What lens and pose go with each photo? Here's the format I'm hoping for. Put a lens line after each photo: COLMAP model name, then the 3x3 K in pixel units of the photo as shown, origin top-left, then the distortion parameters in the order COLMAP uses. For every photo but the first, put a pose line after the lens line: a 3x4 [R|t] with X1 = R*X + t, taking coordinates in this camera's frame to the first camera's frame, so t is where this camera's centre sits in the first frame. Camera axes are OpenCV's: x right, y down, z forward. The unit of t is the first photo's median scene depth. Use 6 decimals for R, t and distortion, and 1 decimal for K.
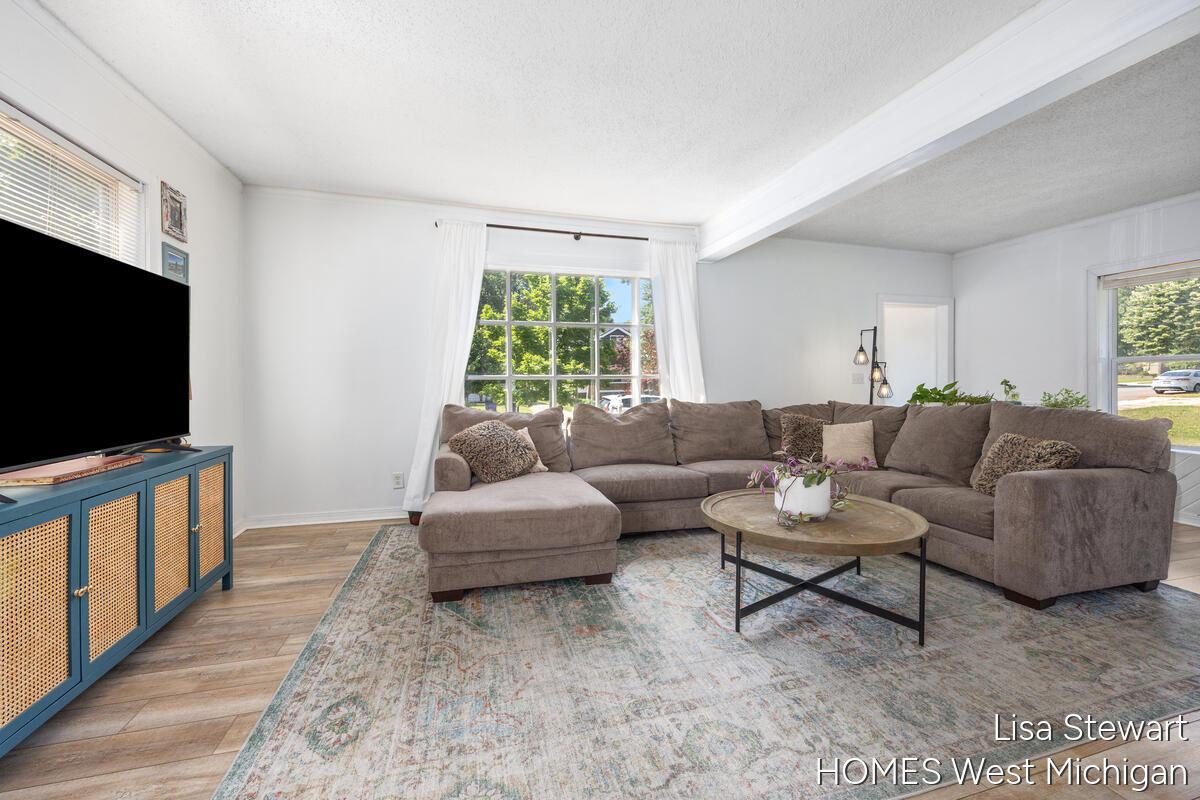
lens RADIAL K [[505.6, 0, 617.0], [0, 505.6, 383.1], [0, 0, 1]] dist [-0.003958, -0.000604]
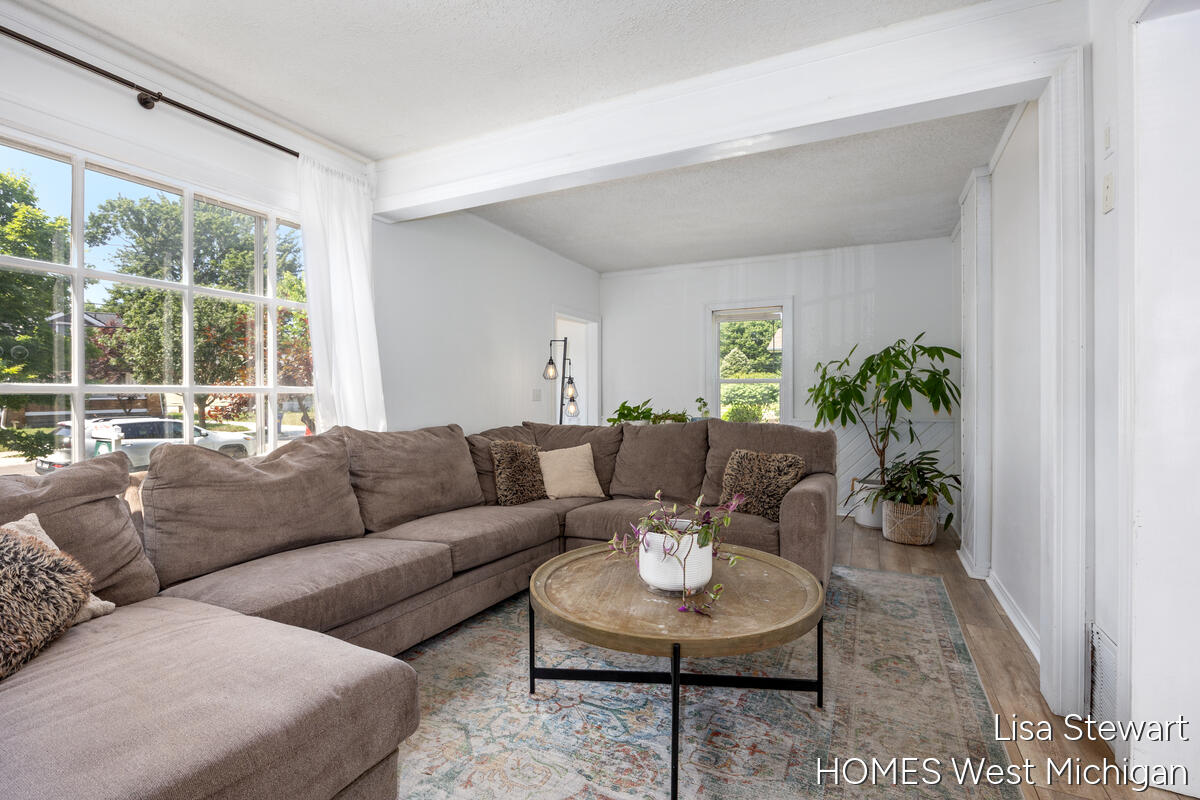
lens RADIAL K [[535.0, 0, 608.7], [0, 535.0, 399.8], [0, 0, 1]] dist [-0.019228, 0.001143]
pose [[0.671328, -0.000763, 0.741160, -0.166788], [-0.000421, 0.999999, 0.001411, -0.002662], [-0.741160, -0.001260, 0.671327, 0.358815]]
